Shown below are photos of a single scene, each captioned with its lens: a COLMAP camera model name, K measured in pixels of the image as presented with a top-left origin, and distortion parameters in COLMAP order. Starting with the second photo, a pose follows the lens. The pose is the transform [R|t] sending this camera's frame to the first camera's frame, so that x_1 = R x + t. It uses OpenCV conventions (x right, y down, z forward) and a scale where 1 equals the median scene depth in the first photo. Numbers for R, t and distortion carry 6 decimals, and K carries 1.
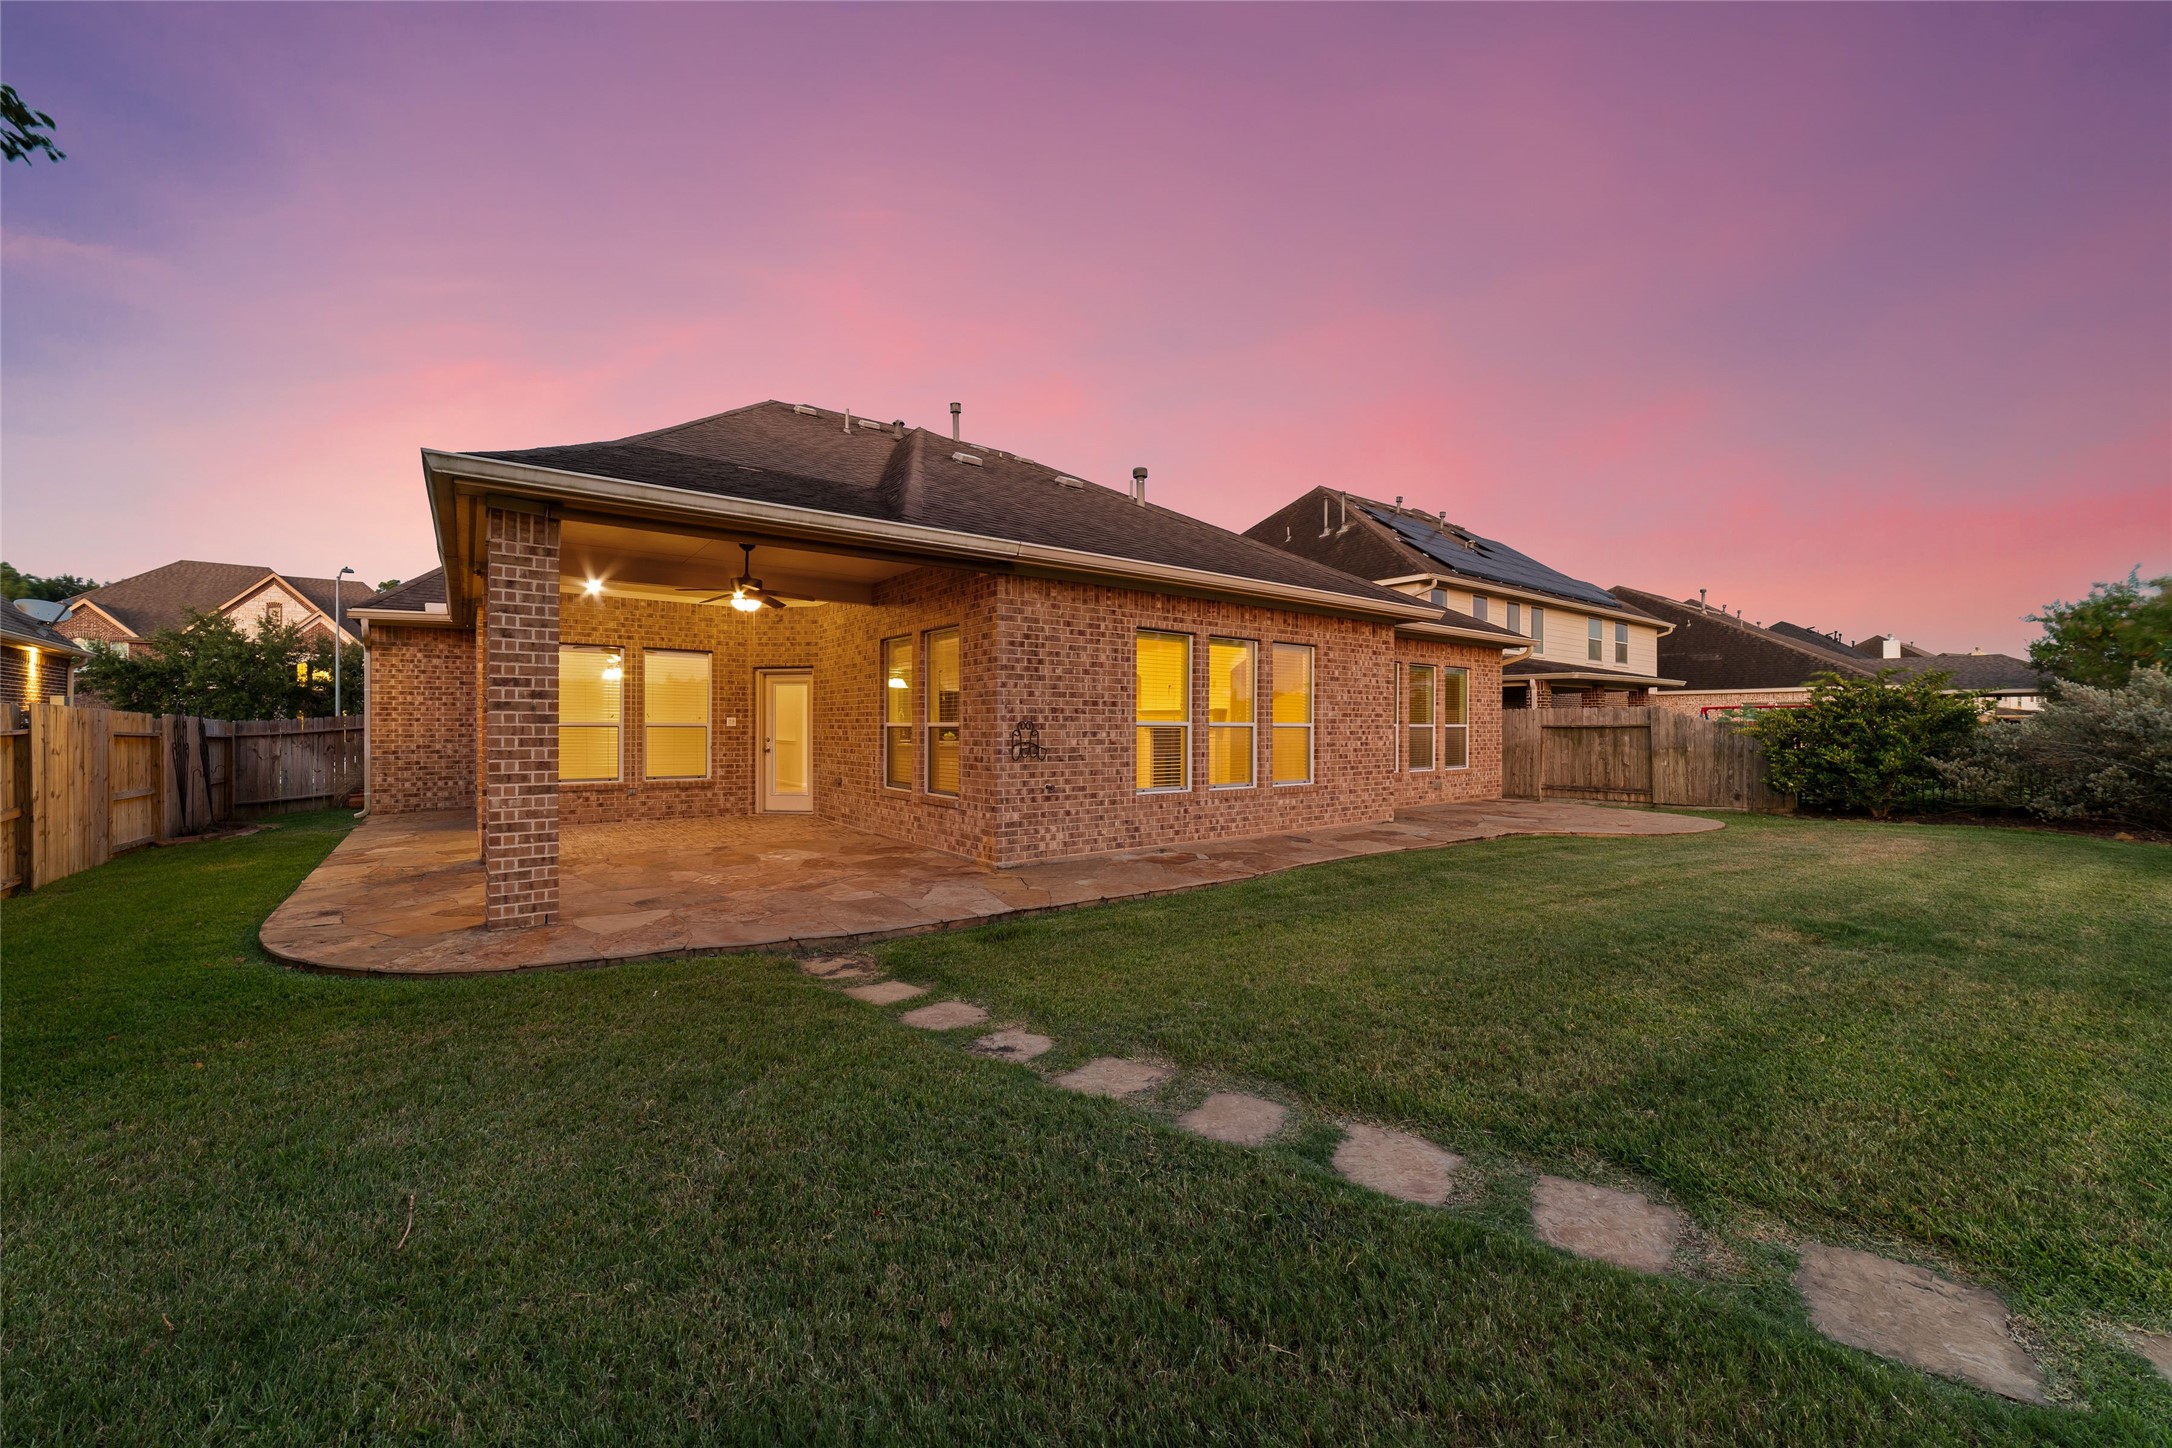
lens RADIAL K [[840.3, 0, 1091.0], [0, 840.3, 724.2], [0, 0, 1]] dist [0.001197, 0.000027]
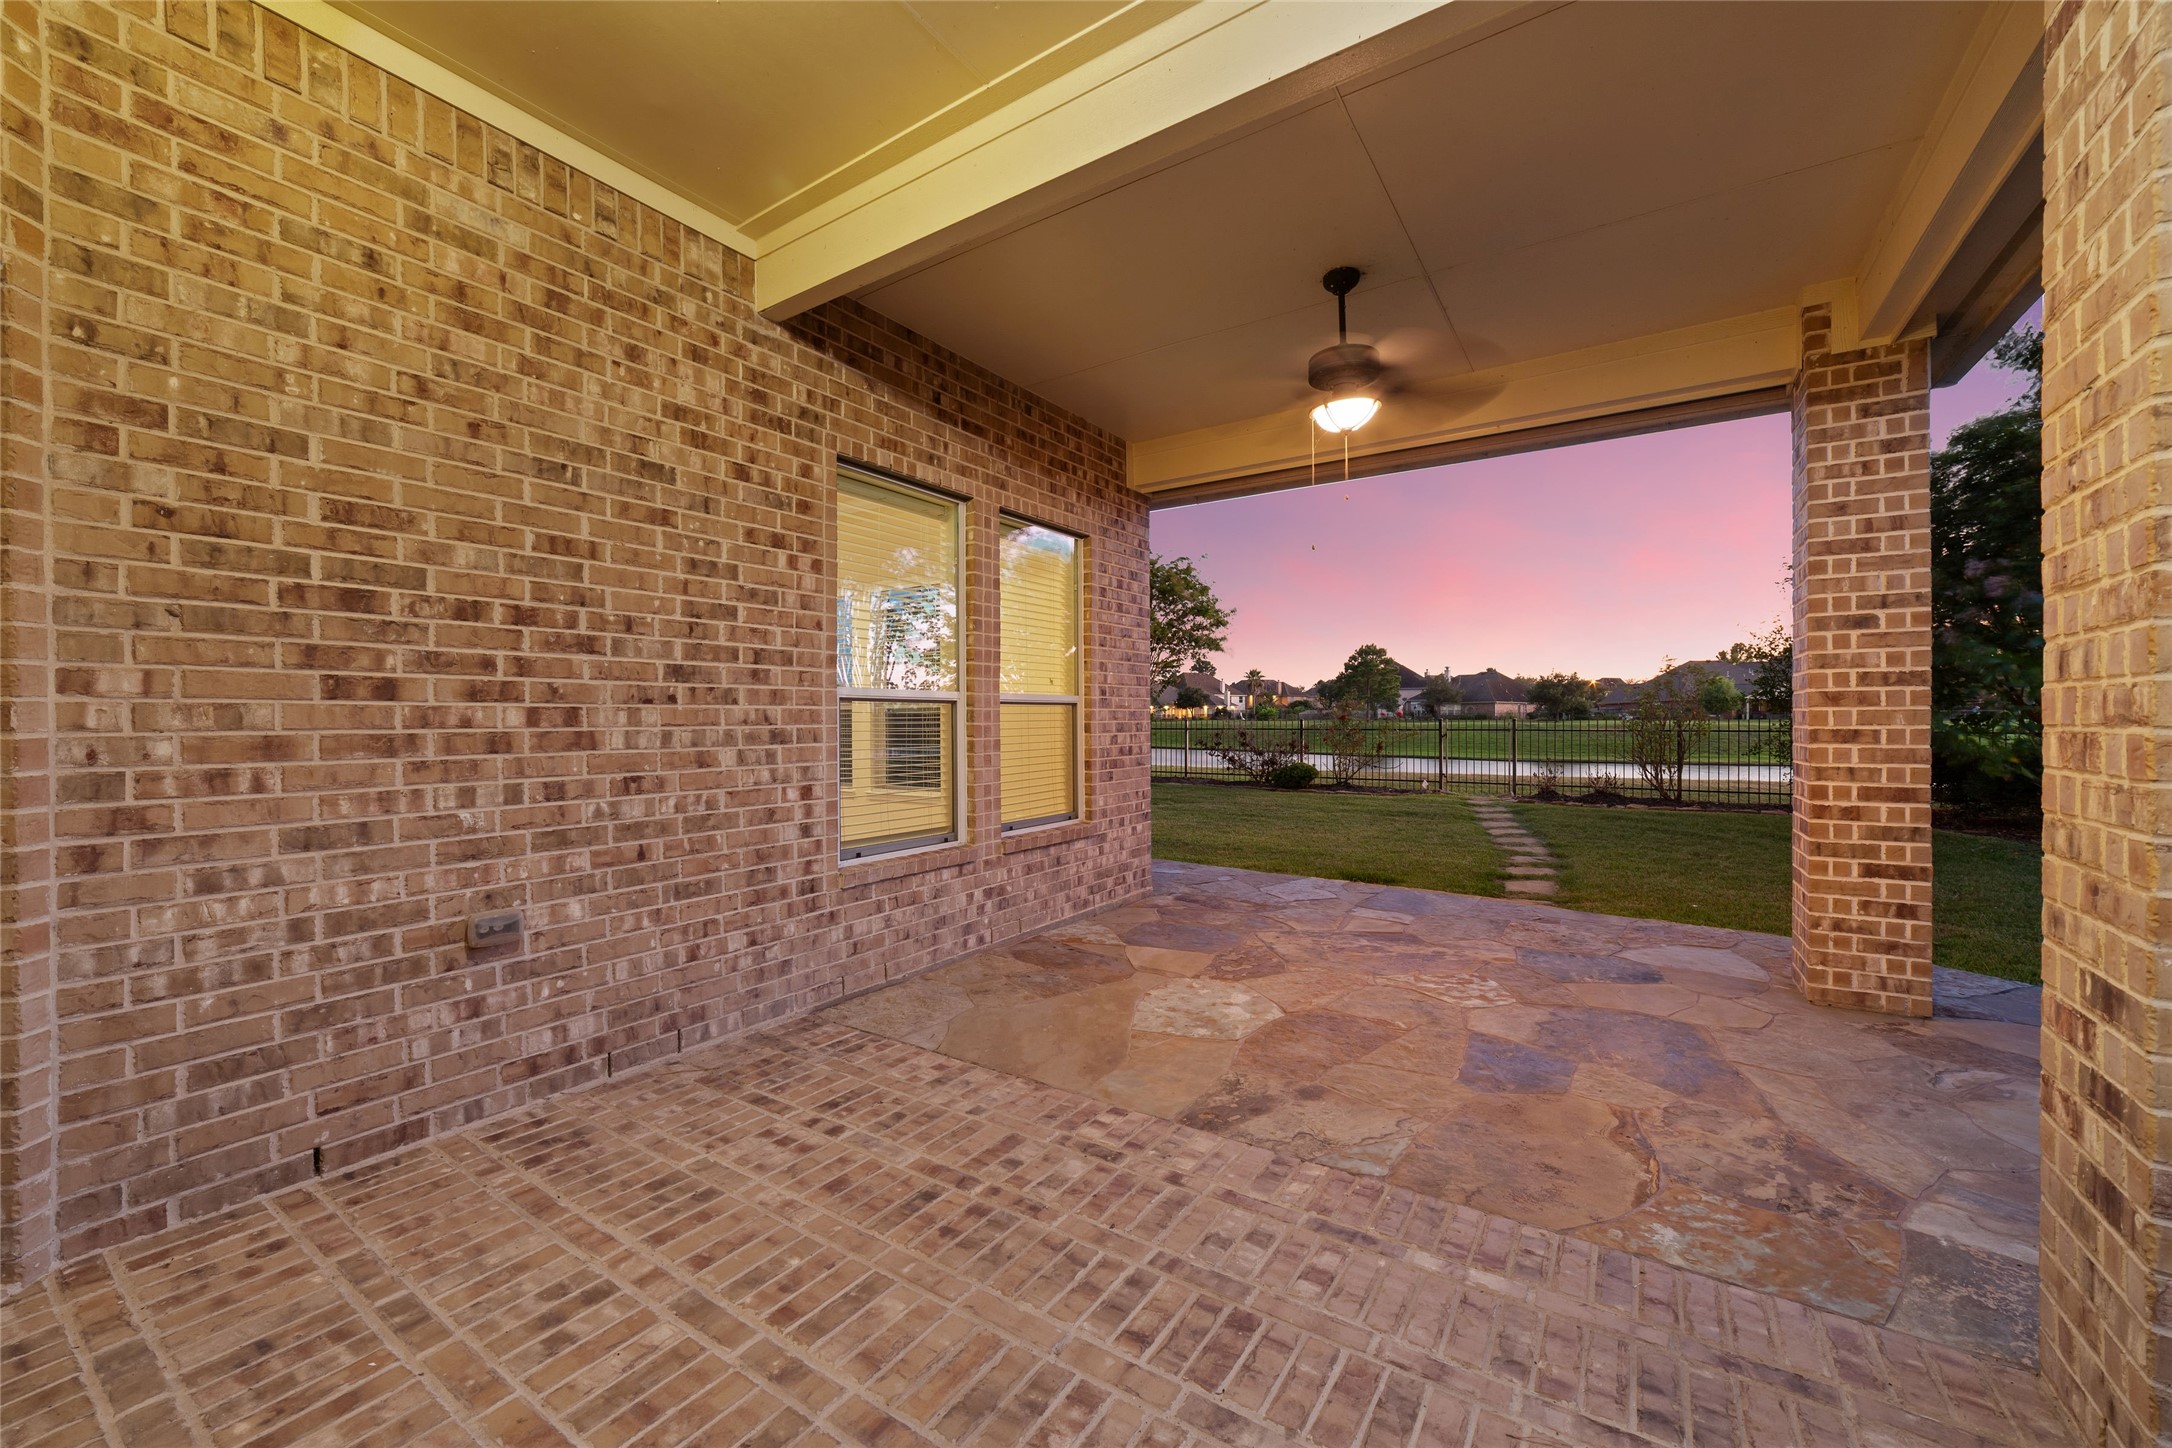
lens RADIAL K [[840.3, 0, 1091.0], [0, 840.3, 723.5], [0, 0, 1]] dist [0.001197, 0.000027]
pose [[-0.342269, -0.004102, 0.939593, -0.764529], [0.002772, 0.999982, 0.005376, 0.015243], [-0.939598, 0.004445, -0.342252, 1.253326]]
